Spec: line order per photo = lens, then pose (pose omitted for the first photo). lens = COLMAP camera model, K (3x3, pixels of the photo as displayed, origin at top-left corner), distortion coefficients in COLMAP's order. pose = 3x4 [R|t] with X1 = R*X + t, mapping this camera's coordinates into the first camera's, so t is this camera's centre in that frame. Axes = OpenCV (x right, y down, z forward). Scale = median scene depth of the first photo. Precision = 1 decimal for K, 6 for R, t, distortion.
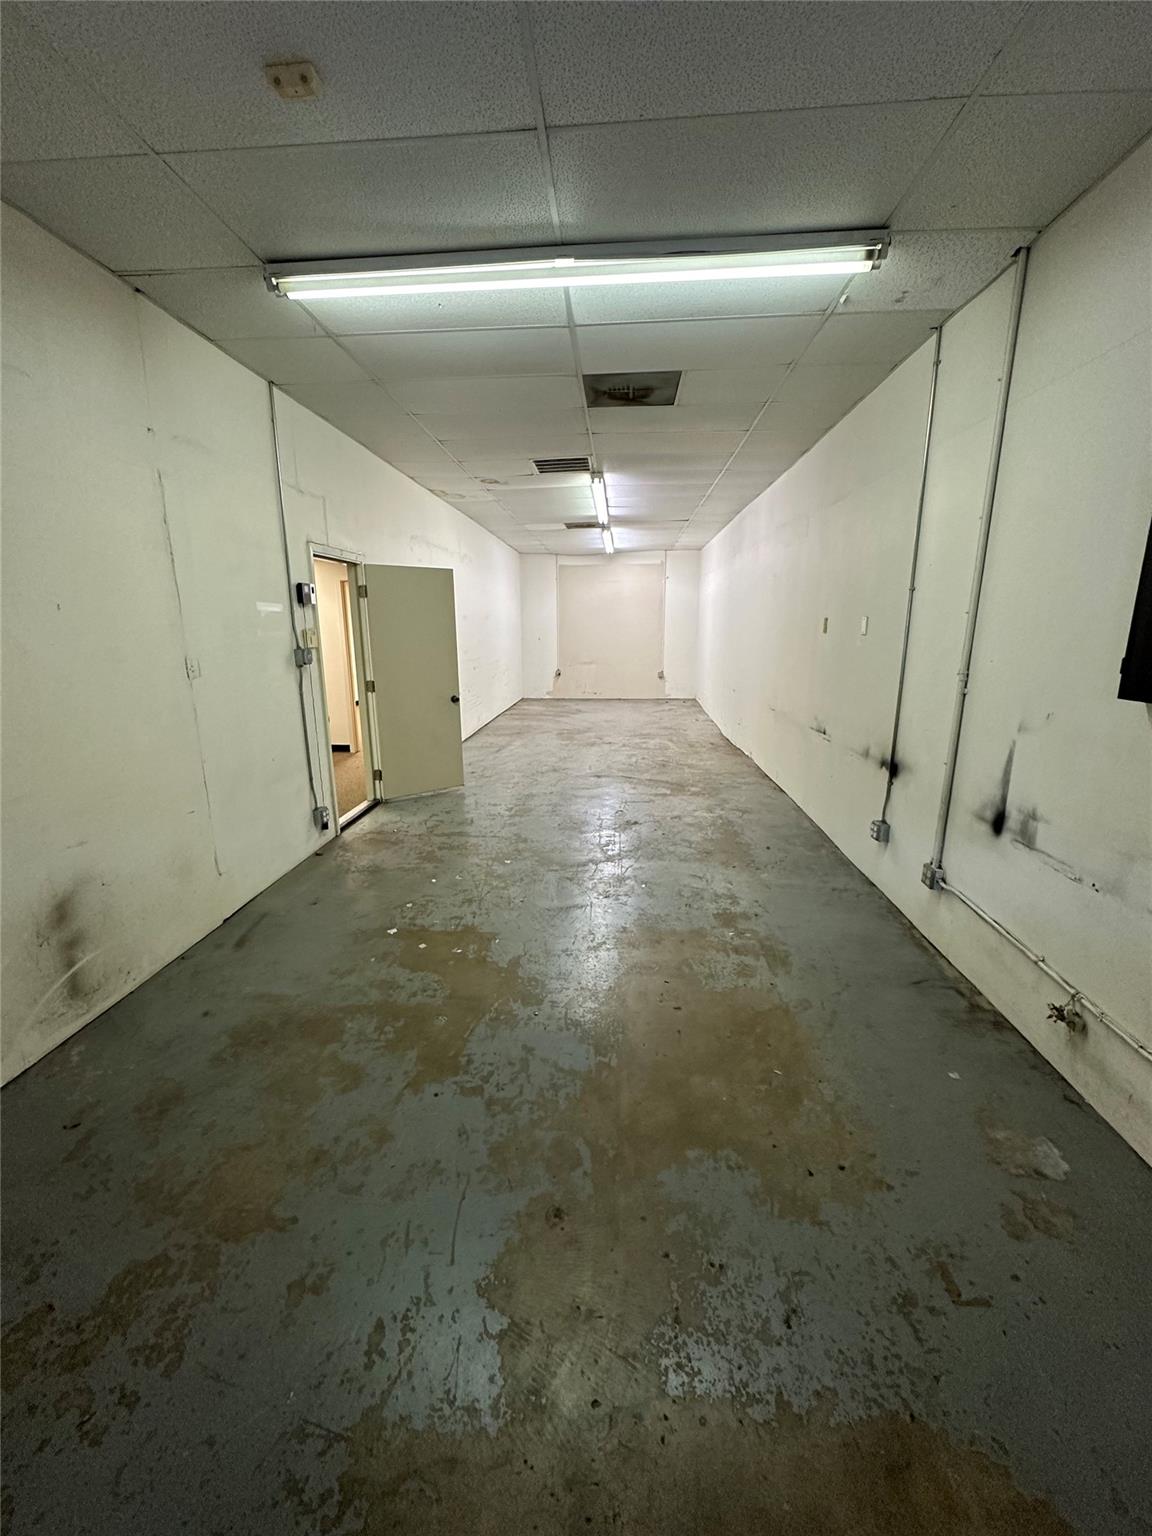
lens RADIAL K [[609.4, 0, 576.0], [0, 609.4, 768.0], [0, 0, 1]] dist [-0.003011, -0.000049]
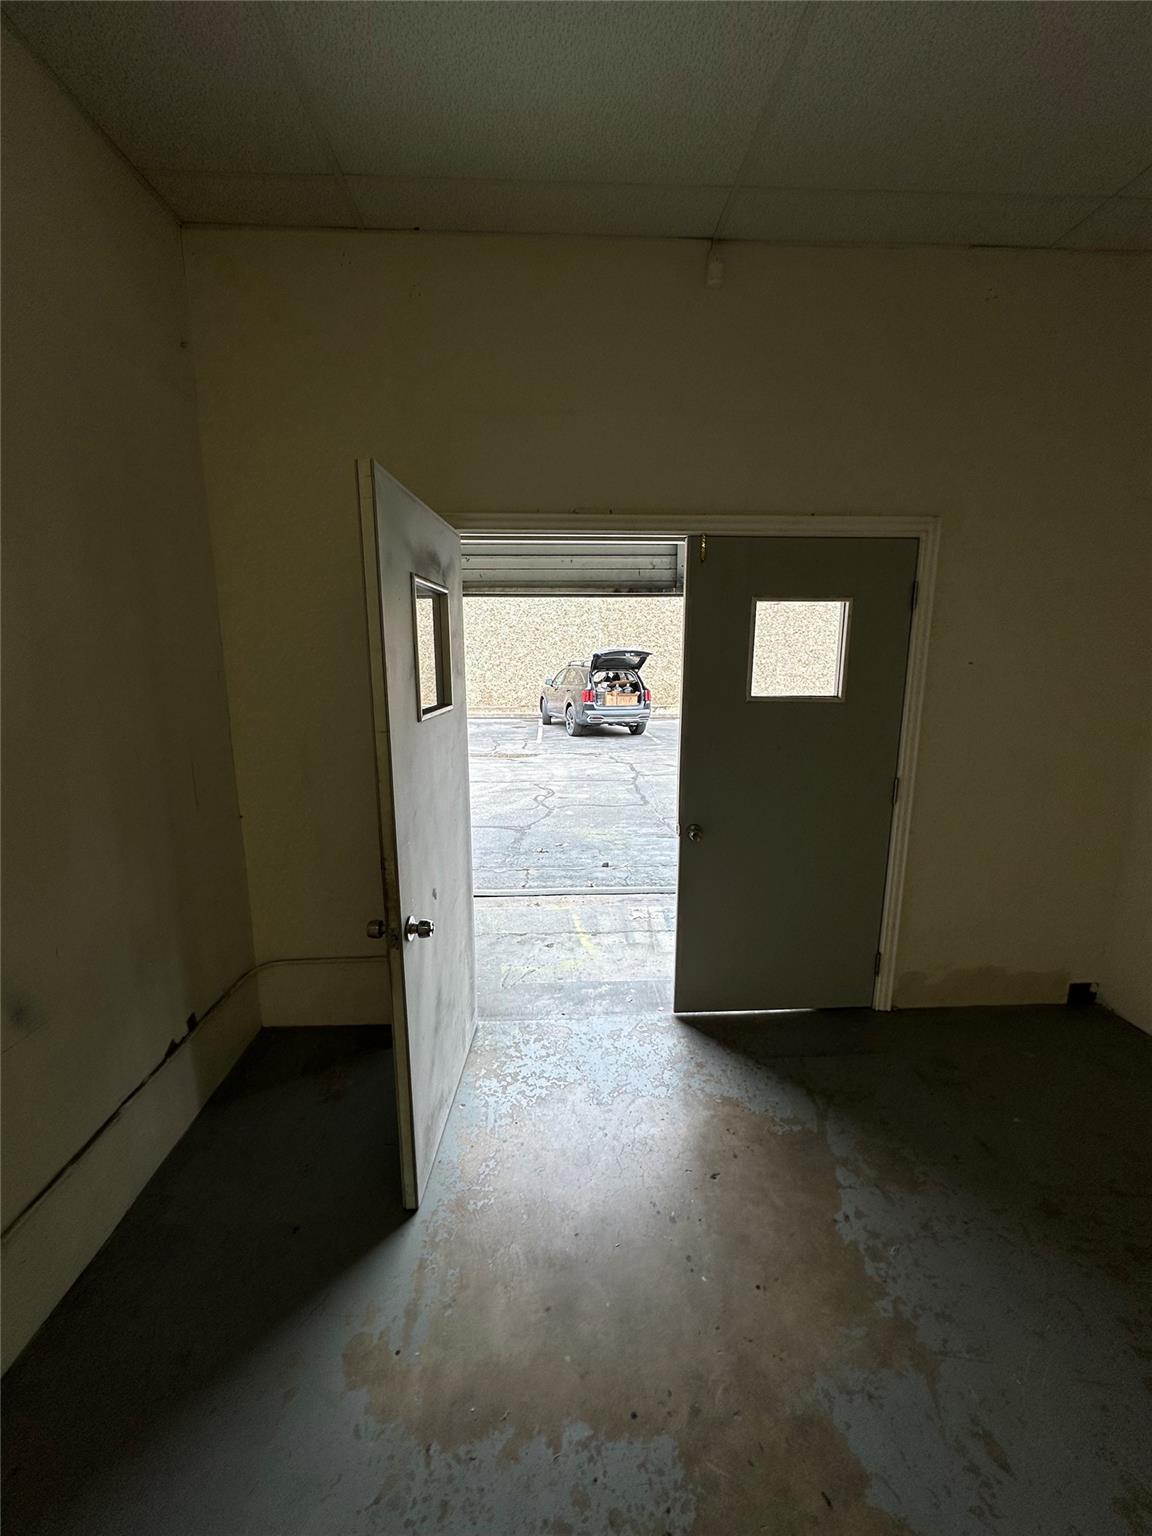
lens RADIAL K [[609.4, 0, 576.0], [0, 609.4, 768.0], [0, 0, 1]] dist [-0.003011, -0.000049]
pose [[-0.992003, 0.030283, -0.122528, 0.171696], [-0.021226, 0.916936, 0.398469, -0.152323], [0.124417, 0.397883, -0.908961, 0.636930]]
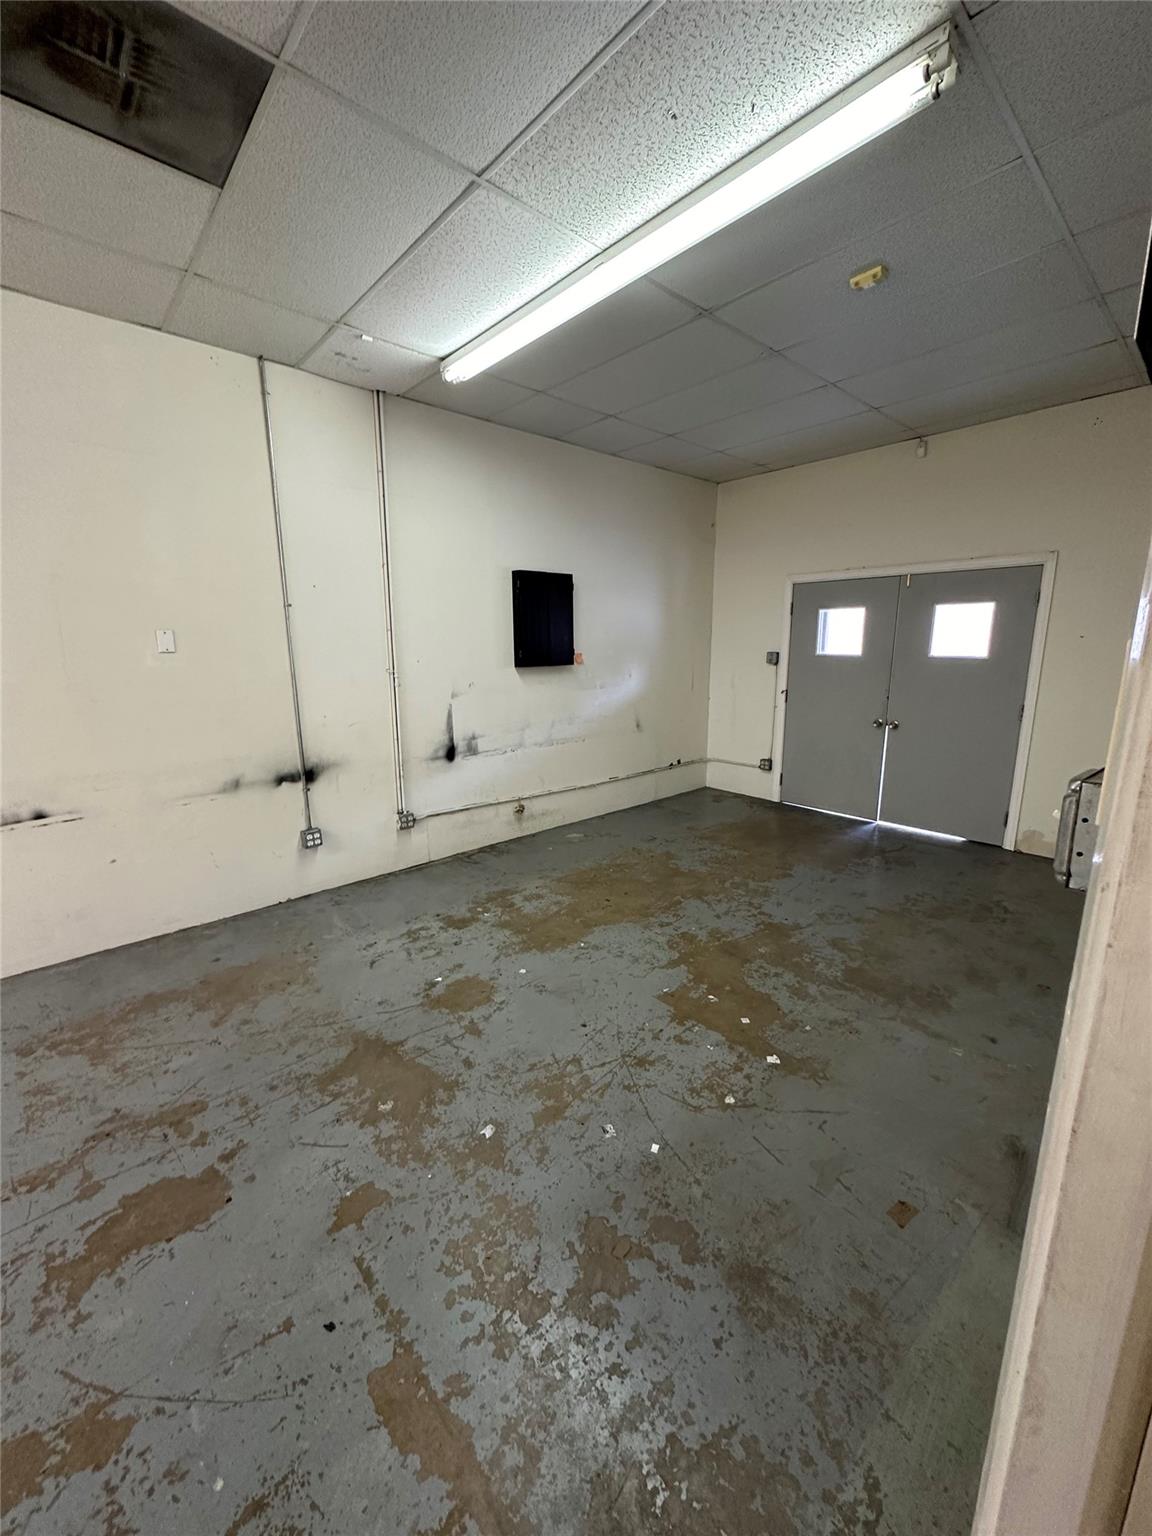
lens RADIAL K [[609.4, 0, 576.0], [0, 609.4, 768.0], [0, 0, 1]] dist [-0.003011, -0.000049]
pose [[-0.721677, -0.136514, 0.678635, -0.630823], [0.167514, 0.916783, 0.362558, -0.378133], [-0.671655, 0.375330, -0.638754, 1.633686]]
